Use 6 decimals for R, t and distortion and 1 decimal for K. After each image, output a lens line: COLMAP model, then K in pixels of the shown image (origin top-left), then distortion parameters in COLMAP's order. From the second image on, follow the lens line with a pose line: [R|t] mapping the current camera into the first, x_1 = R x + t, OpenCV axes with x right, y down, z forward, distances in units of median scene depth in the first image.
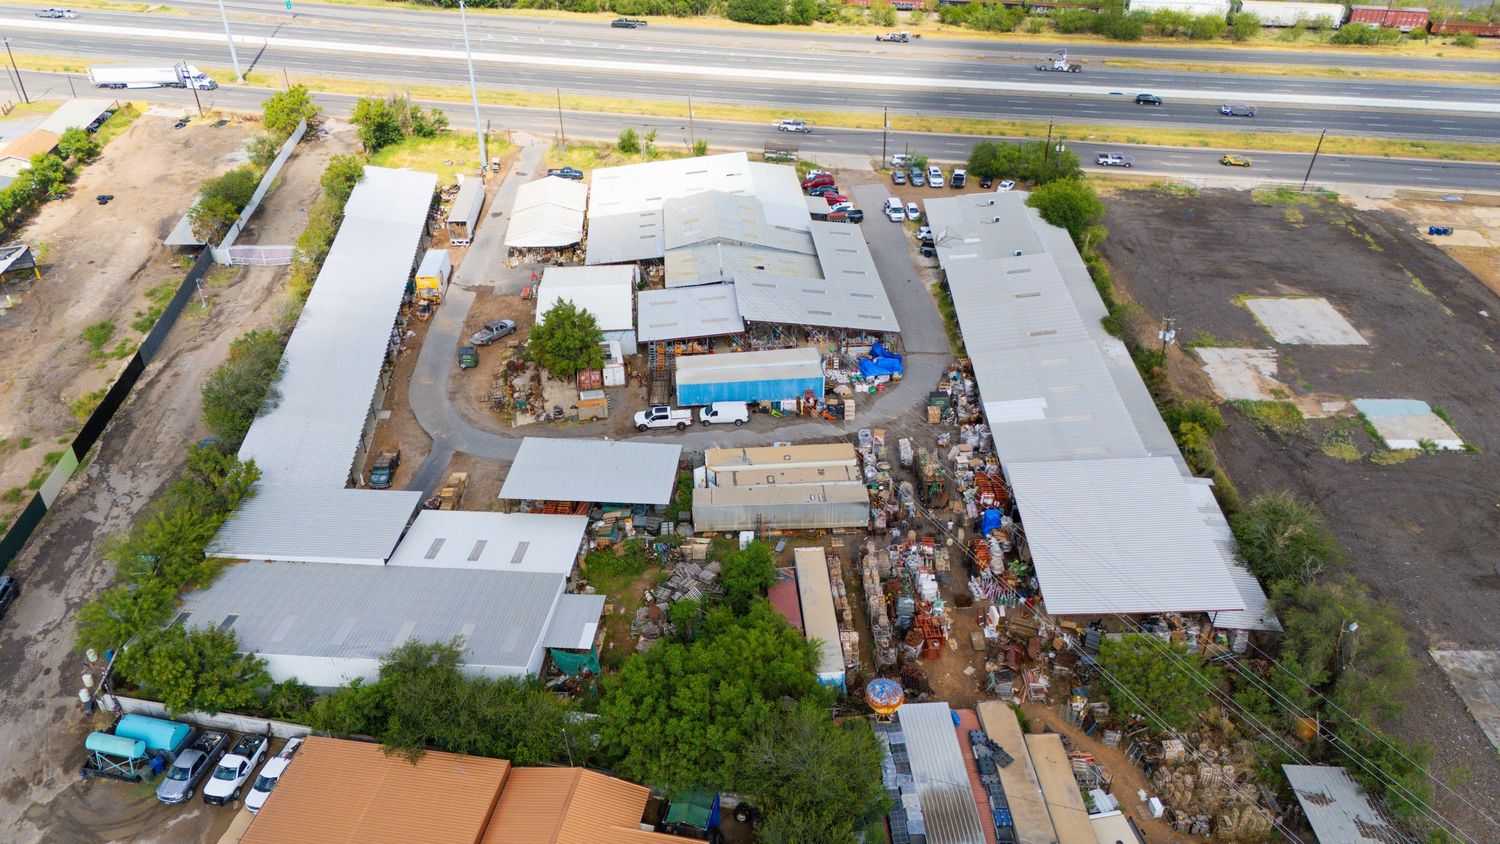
lens RADIAL K [[1096.4, 0, 748.6], [0, 1096.4, 424.6], [0, 0, 1]] dist [0.060758, -0.045822]
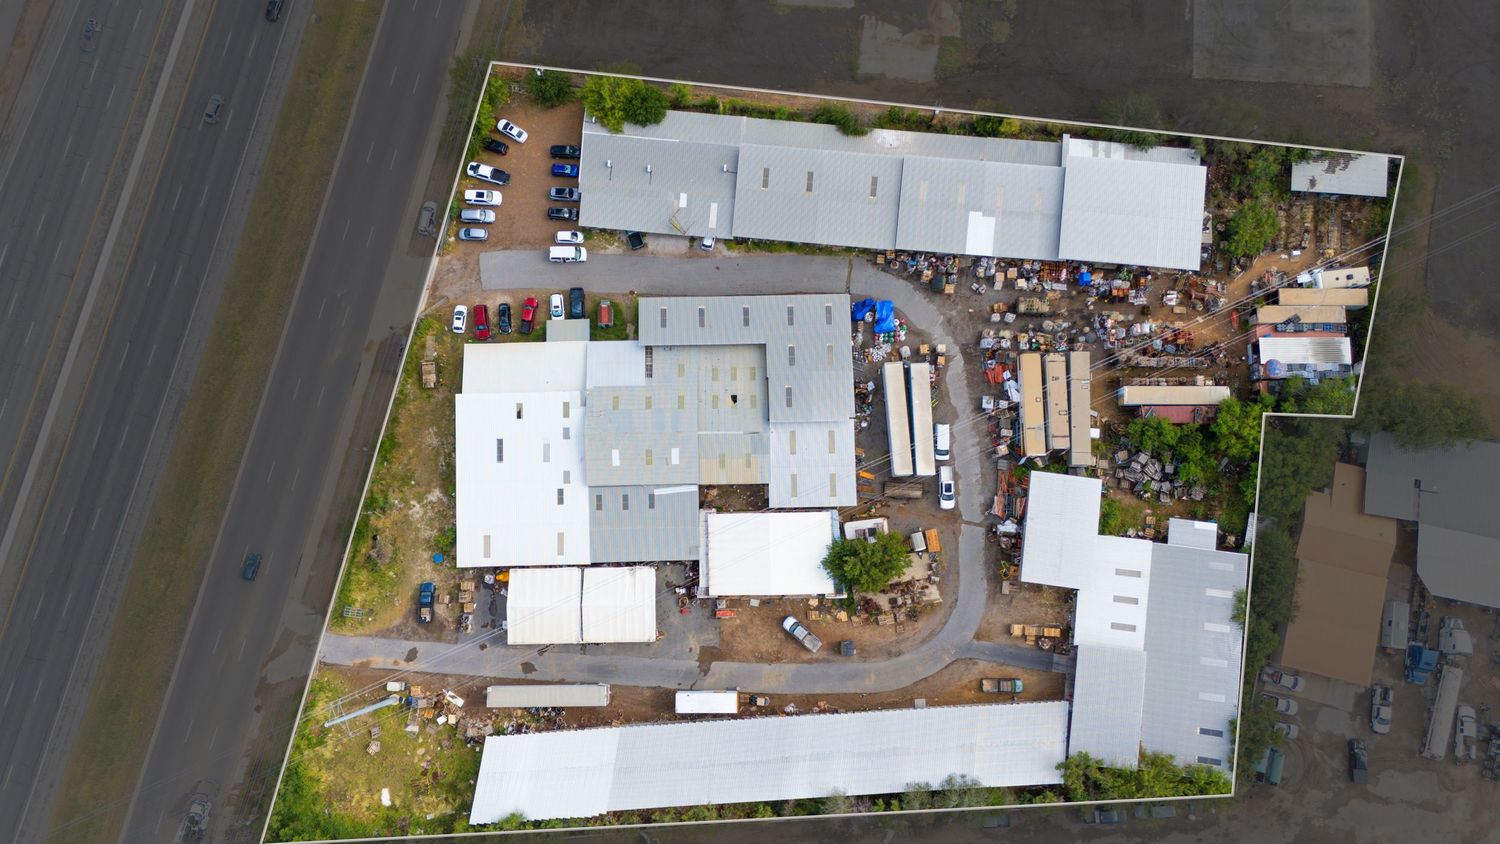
lens RADIAL K [[1096.4, 0, 748.8], [0, 1096.4, 430.0], [0, 0, 1]] dist [0.060758, -0.045822]
pose [[0.057675, -0.989244, 0.134424, -0.203275], [0.550208, 0.143850, 0.822544, -1.255990], [-0.833034, 0.026520, 0.552586, 0.461067]]
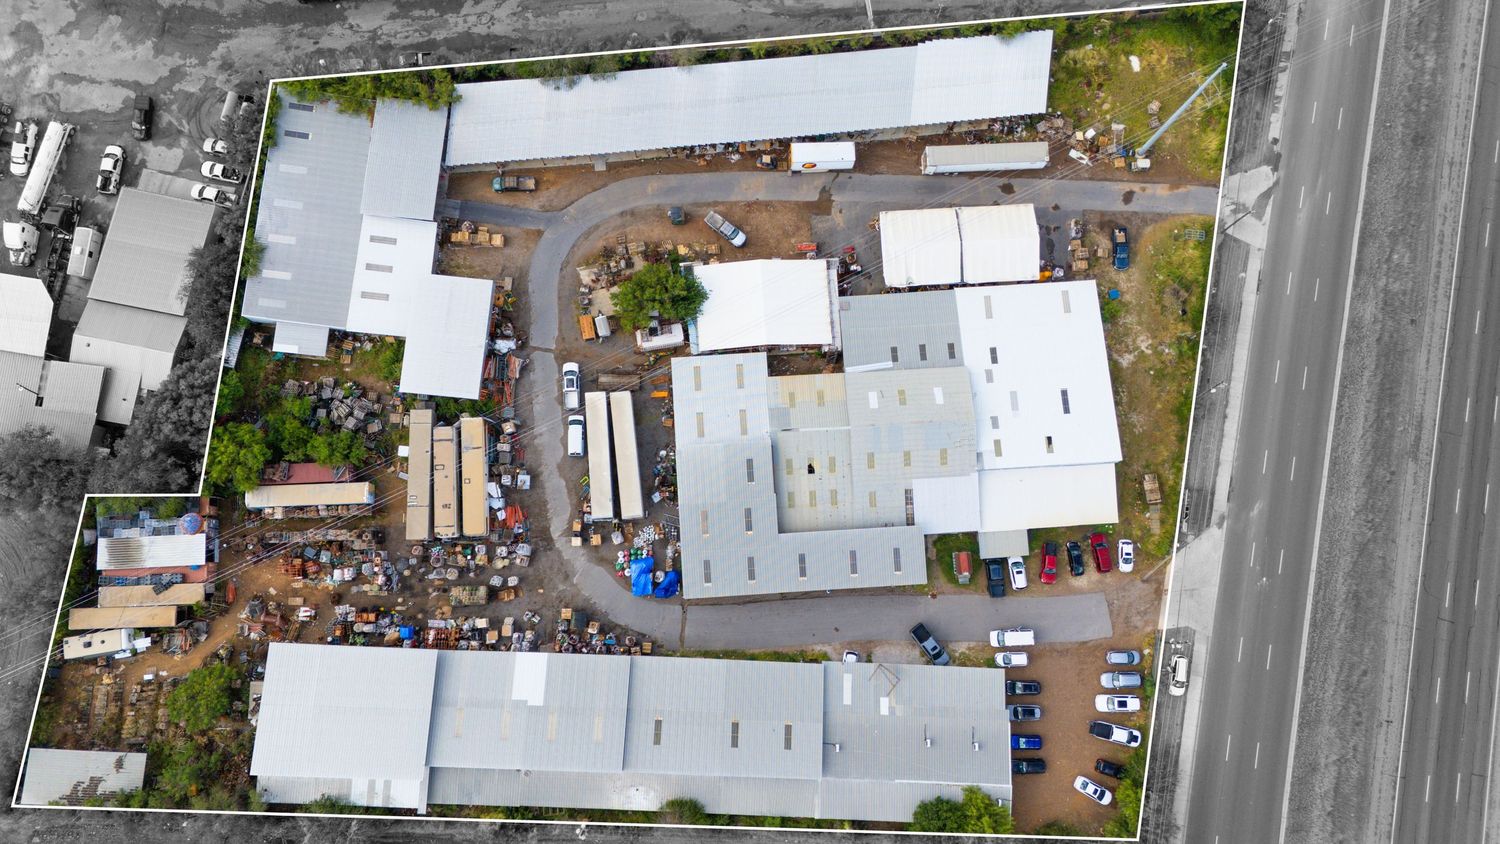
lens RADIAL K [[1096.4, 0, 747.3], [0, 1096.4, 423.0], [0, 0, 1]] dist [0.060758, -0.045822]
pose [[-0.015846, 0.988395, -0.151077, 0.143449], [-0.578614, 0.114162, 0.807572, -1.099288], [0.815448, 0.100212, 0.570090, 0.472828]]
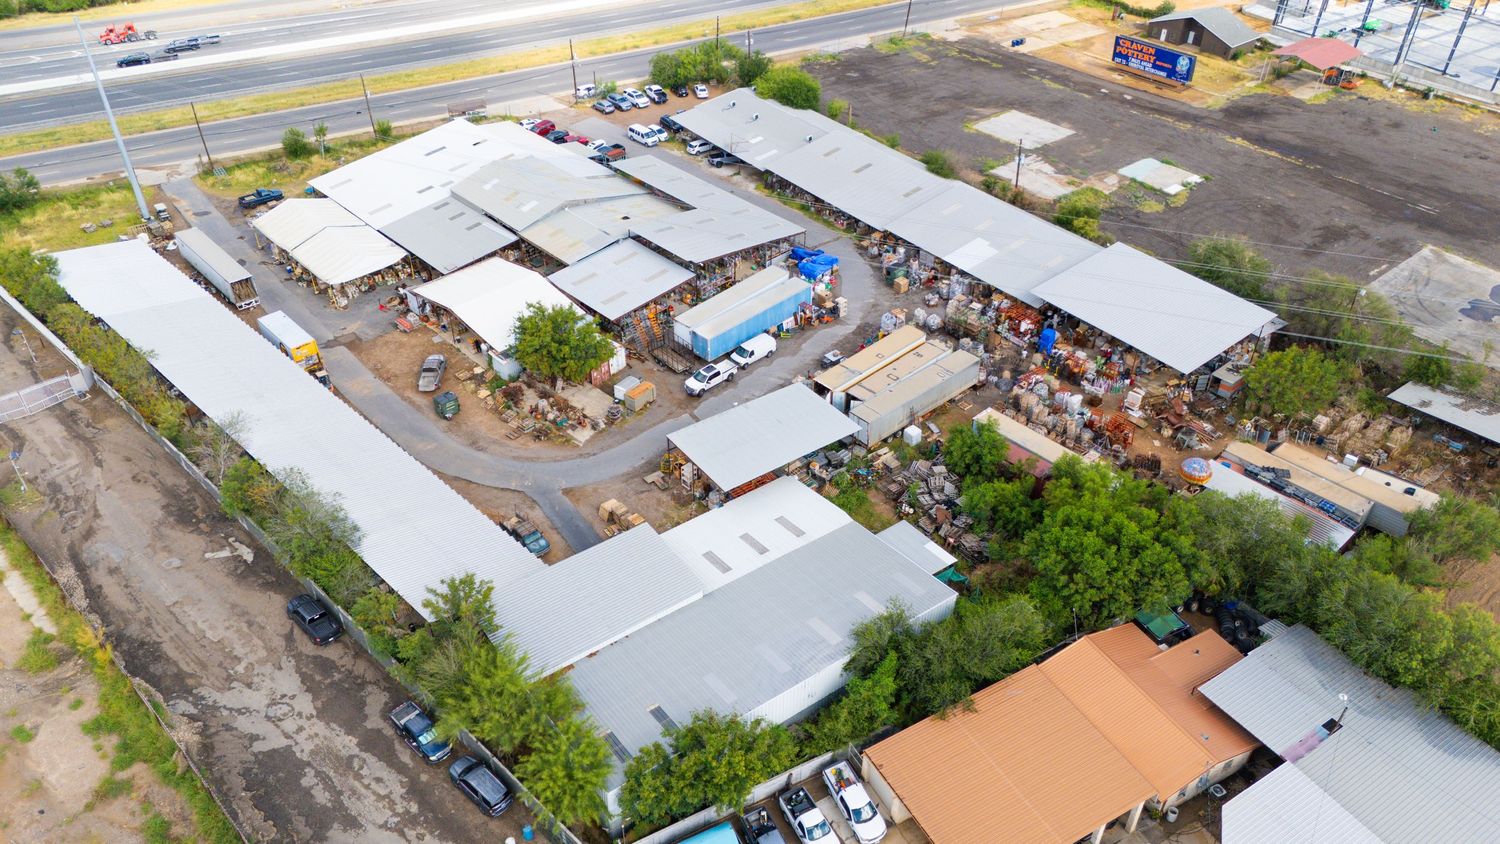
lens RADIAL K [[1096.4, 0, 748.5], [0, 1096.4, 431.1], [0, 0, 1]] dist [0.060758, -0.045822]
pose [[0.774278, -0.387269, 0.500516, -0.563251], [0.353690, 0.920658, 0.165205, -0.111319], [-0.524782, 0.049113, 0.849818, 0.152151]]
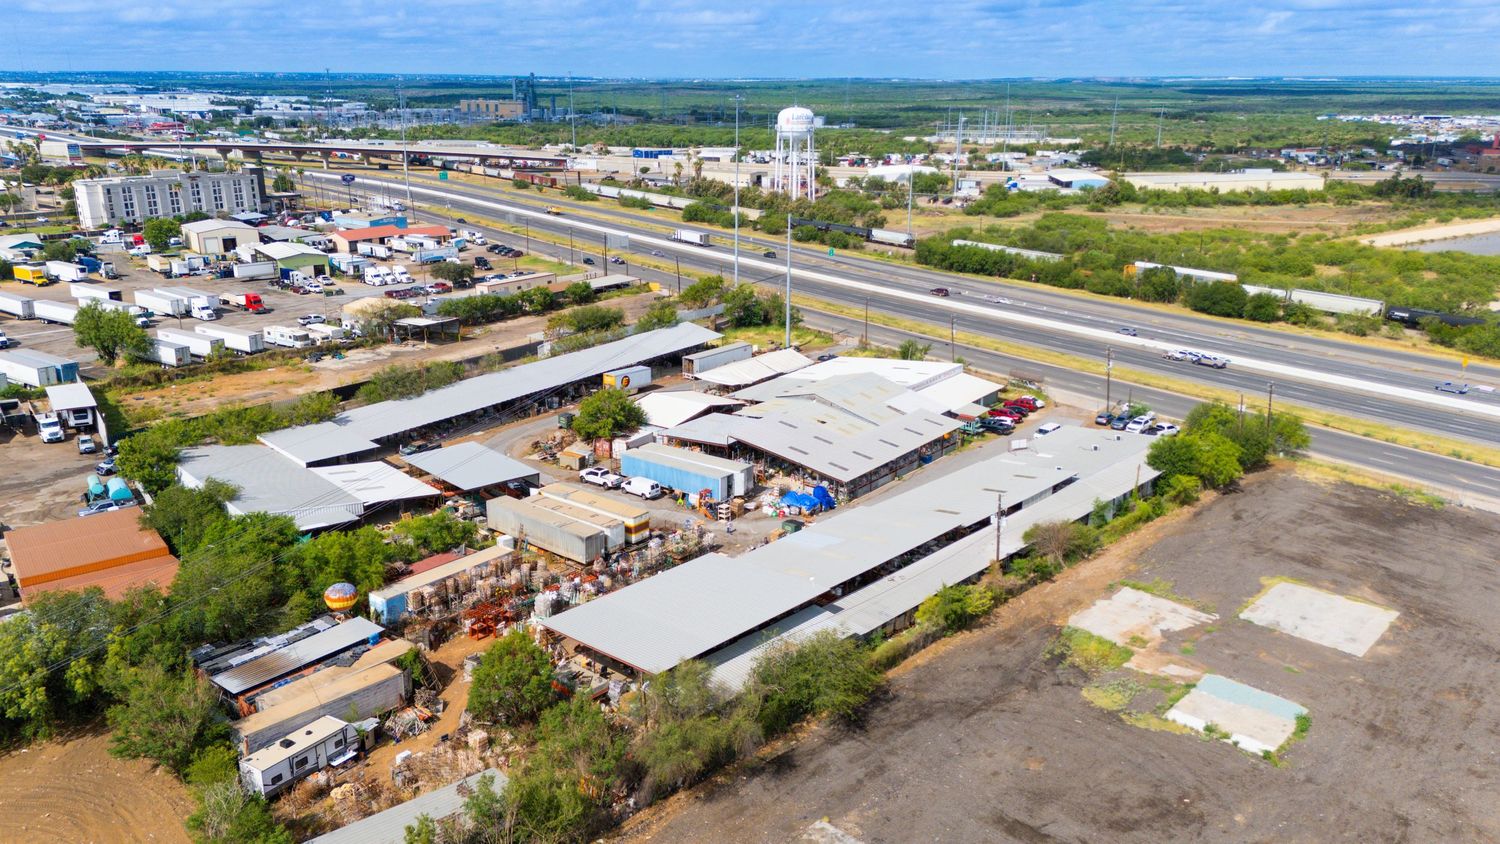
lens RADIAL K [[1096.4, 0, 755.1], [0, 1096.4, 415.2], [0, 0, 1]] dist [0.060758, -0.045822]
pose [[0.737152, 0.194269, -0.647199, 0.794576], [-0.381882, 0.909933, -0.161826, 0.061454], [0.557470, 0.366444, 0.744947, 0.192101]]
